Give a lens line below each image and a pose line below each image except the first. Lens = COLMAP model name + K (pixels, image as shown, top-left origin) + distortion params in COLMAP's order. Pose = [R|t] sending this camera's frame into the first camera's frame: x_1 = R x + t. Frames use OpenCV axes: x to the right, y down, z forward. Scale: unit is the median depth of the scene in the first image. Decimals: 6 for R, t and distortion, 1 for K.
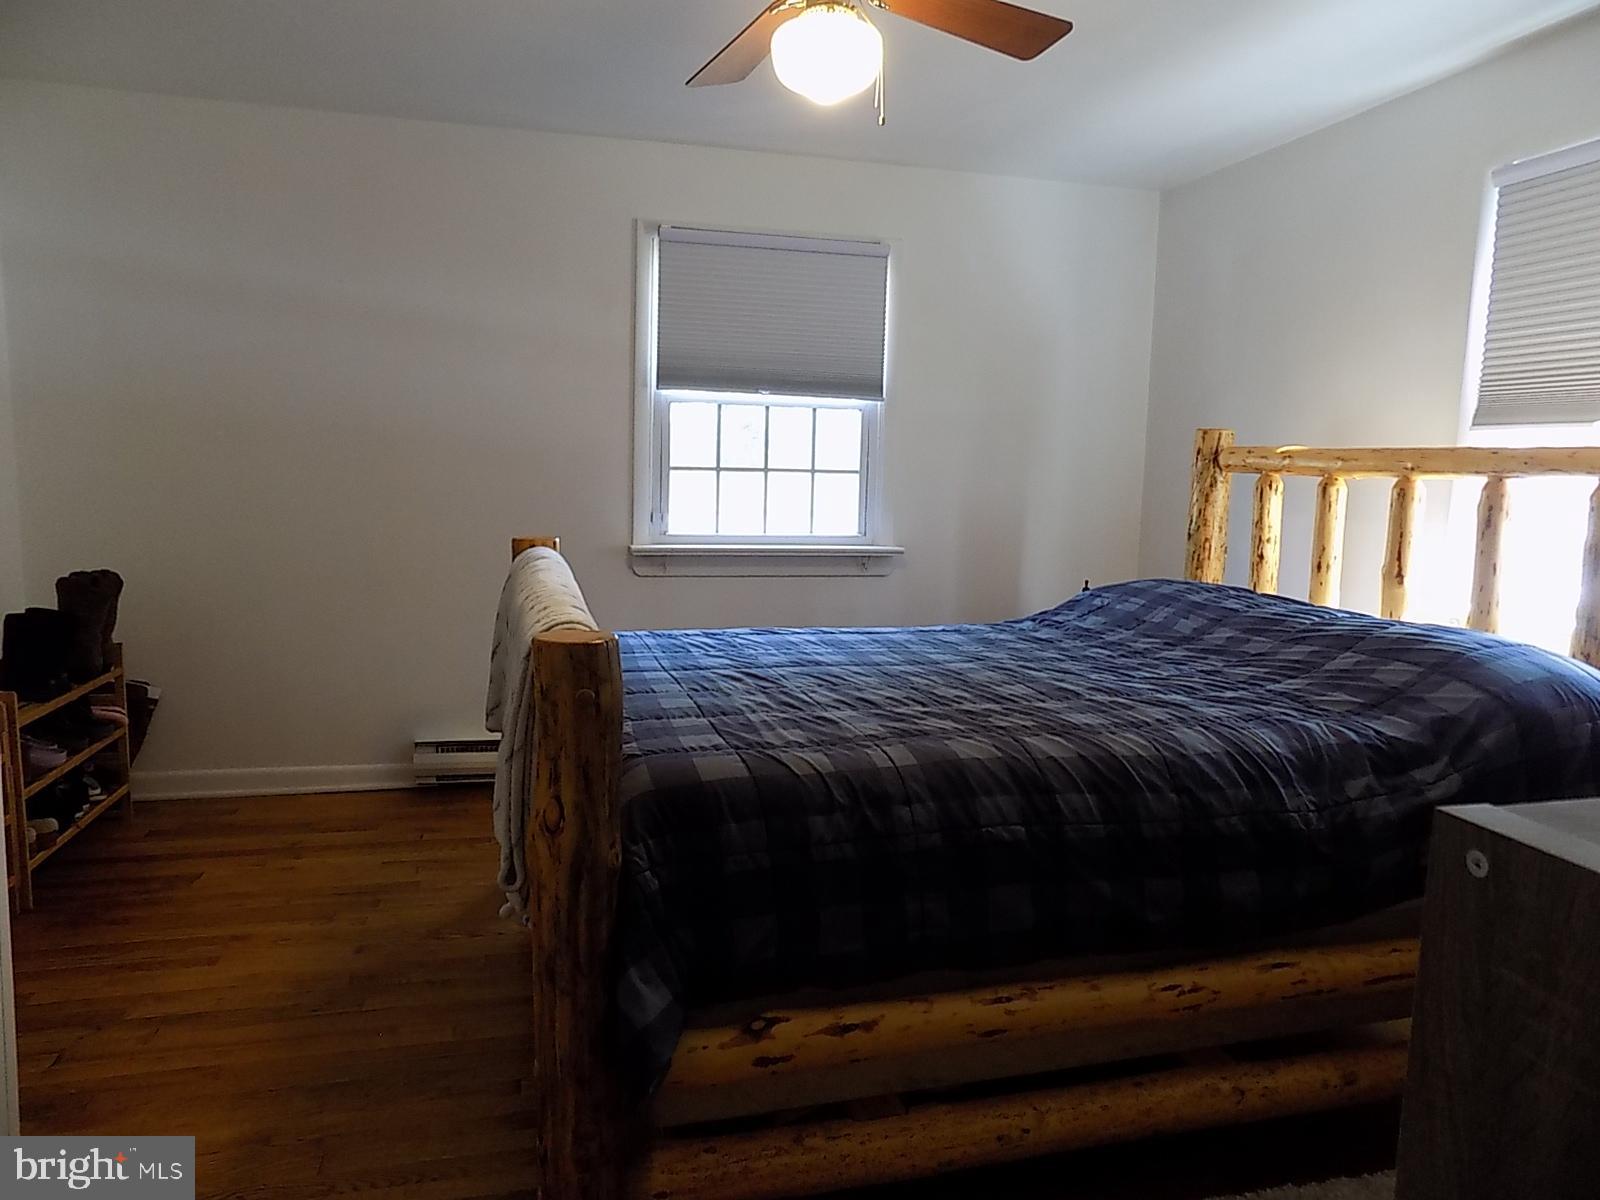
lens RADIAL K [[1082.8, 0, 813.3], [0, 1082.8, 586.6], [0, 0, 1]] dist [-0.079965, 0.086580]
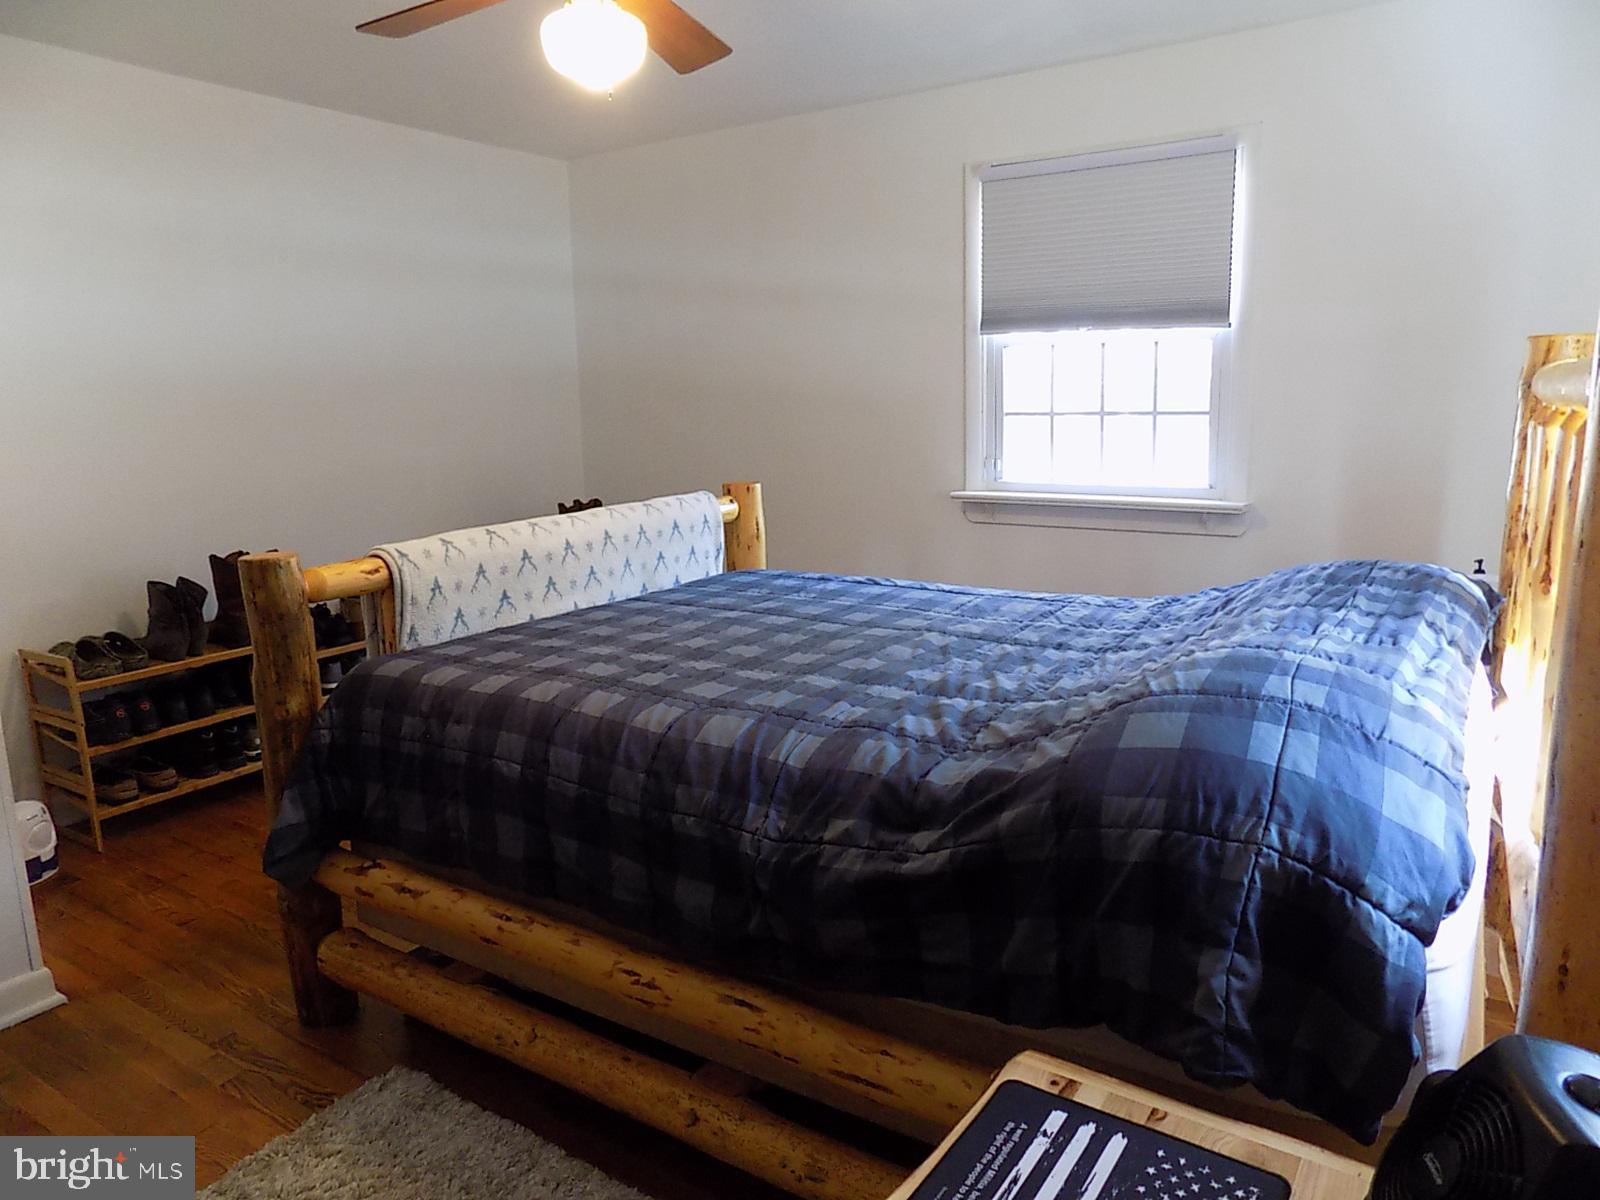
lens RADIAL K [[1082.8, 0, 813.3], [0, 1082.8, 586.6], [0, 0, 1]] dist [-0.079965, 0.086580]
pose [[0.666146, 0.091739, -0.740158, 0.506539], [-0.048596, 0.995636, 0.079668, -0.023860], [0.744237, -0.017101, 0.667697, 0.219694]]
